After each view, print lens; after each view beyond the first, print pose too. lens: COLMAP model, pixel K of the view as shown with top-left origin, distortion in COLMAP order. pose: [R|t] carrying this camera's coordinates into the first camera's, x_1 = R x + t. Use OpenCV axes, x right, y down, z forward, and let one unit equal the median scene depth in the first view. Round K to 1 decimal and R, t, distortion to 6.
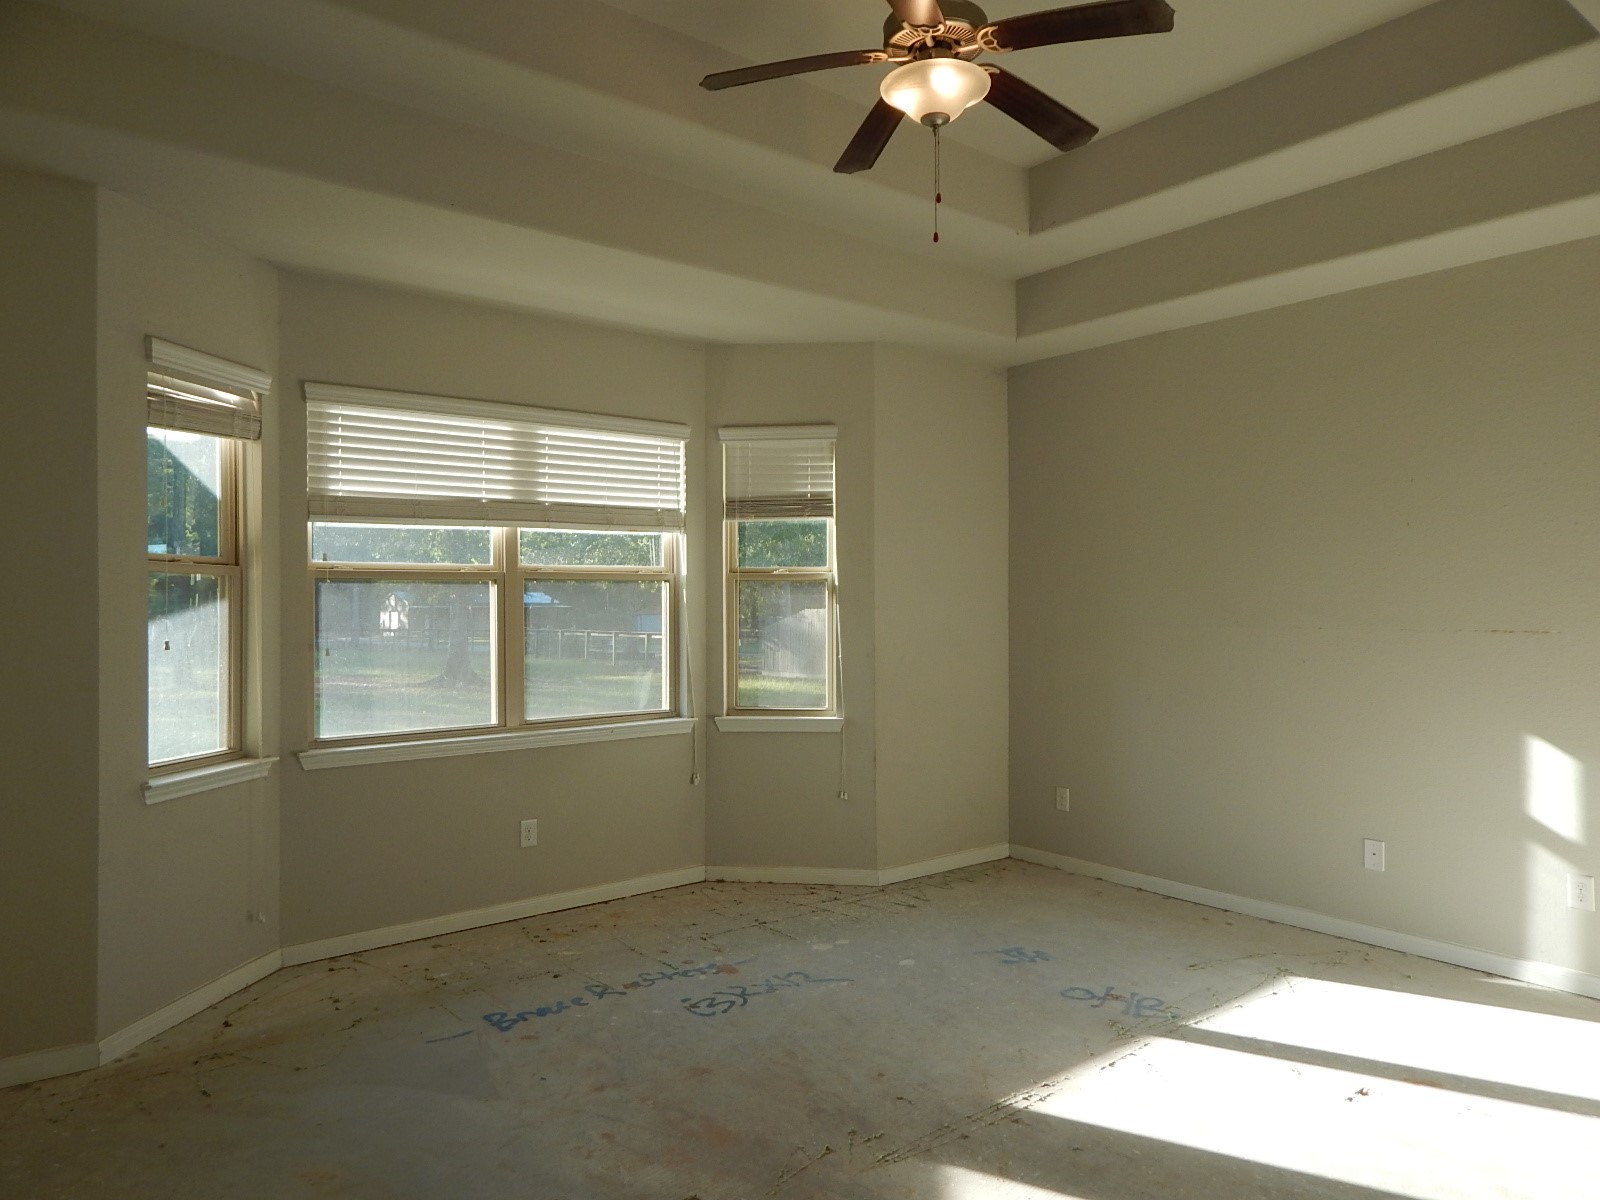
lens RADIAL K [[1088.7, 0, 807.1], [0, 1088.7, 603.5], [0, 0, 1]] dist [0.038671, -0.021326]
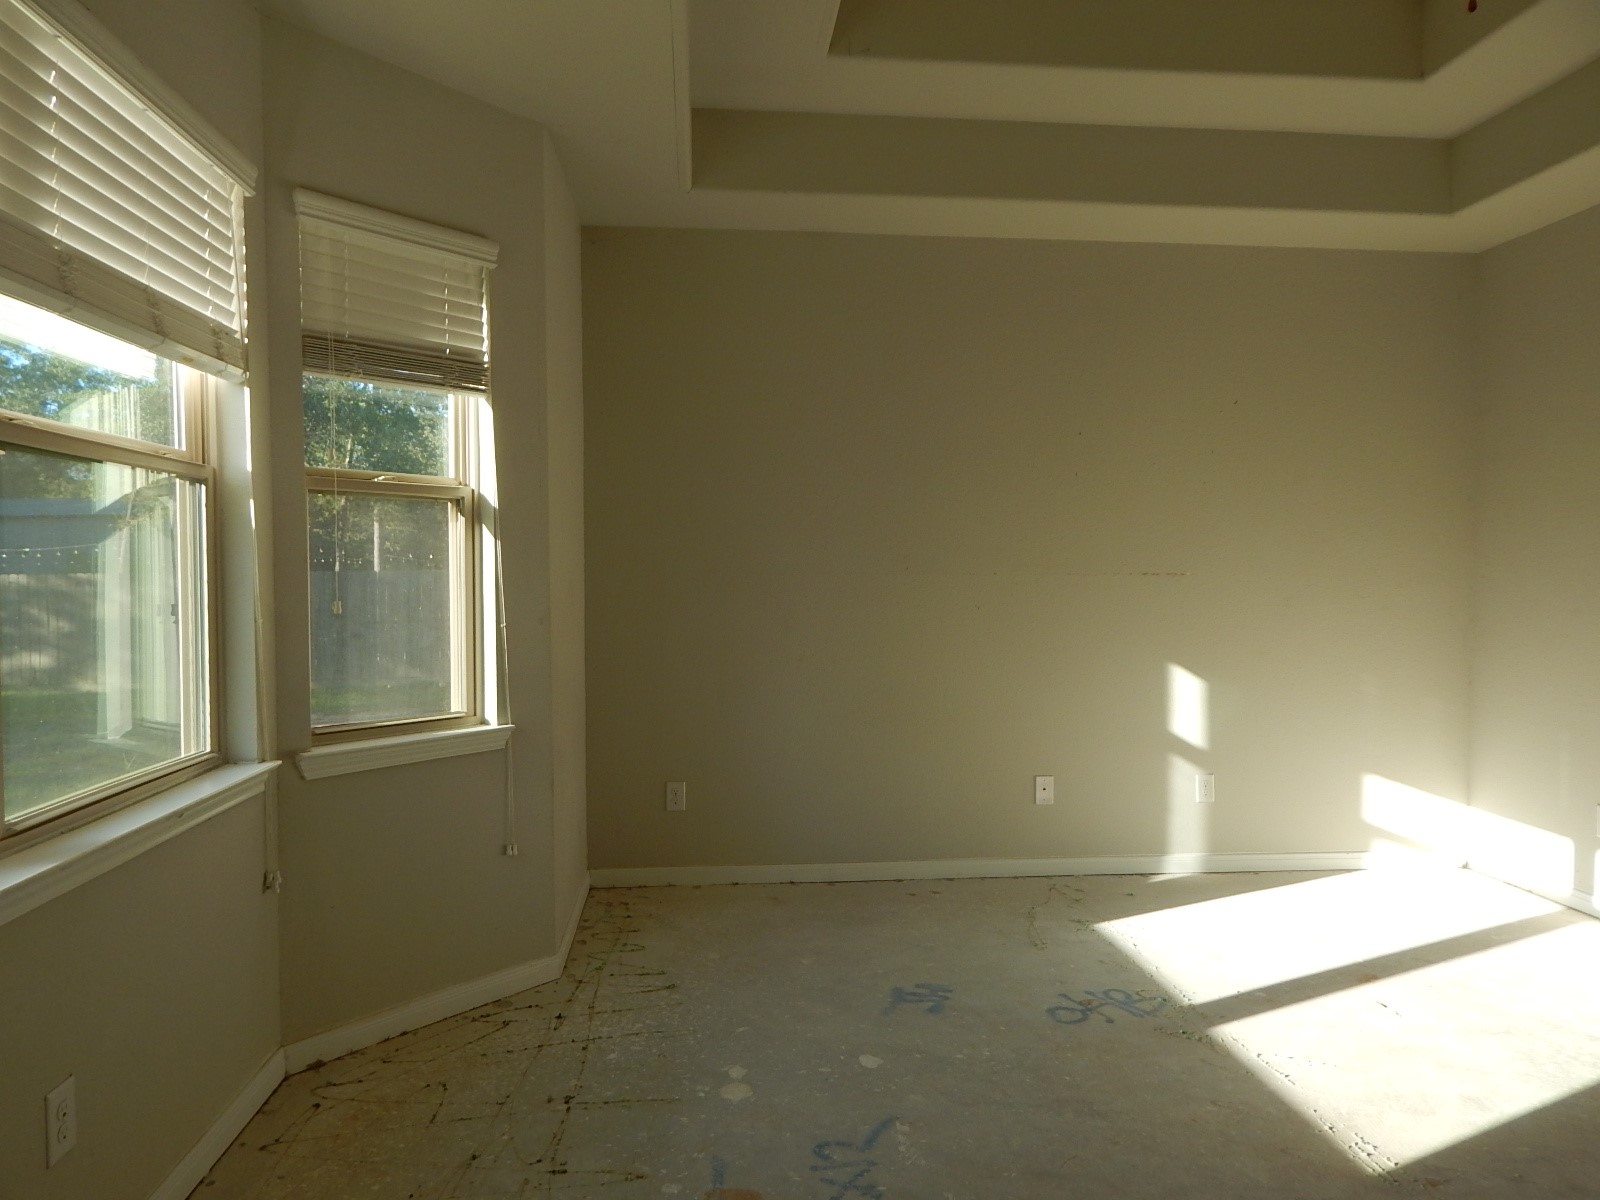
lens RADIAL K [[1088.7, 0, 802.6], [0, 1088.7, 594.1], [0, 0, 1]] dist [0.038671, -0.021326]
pose [[0.537178, -0.016598, 0.843306, -0.446964], [-0.004632, 0.999733, 0.022627, 0.018941], [-0.843456, -0.016061, 0.536958, 0.597387]]
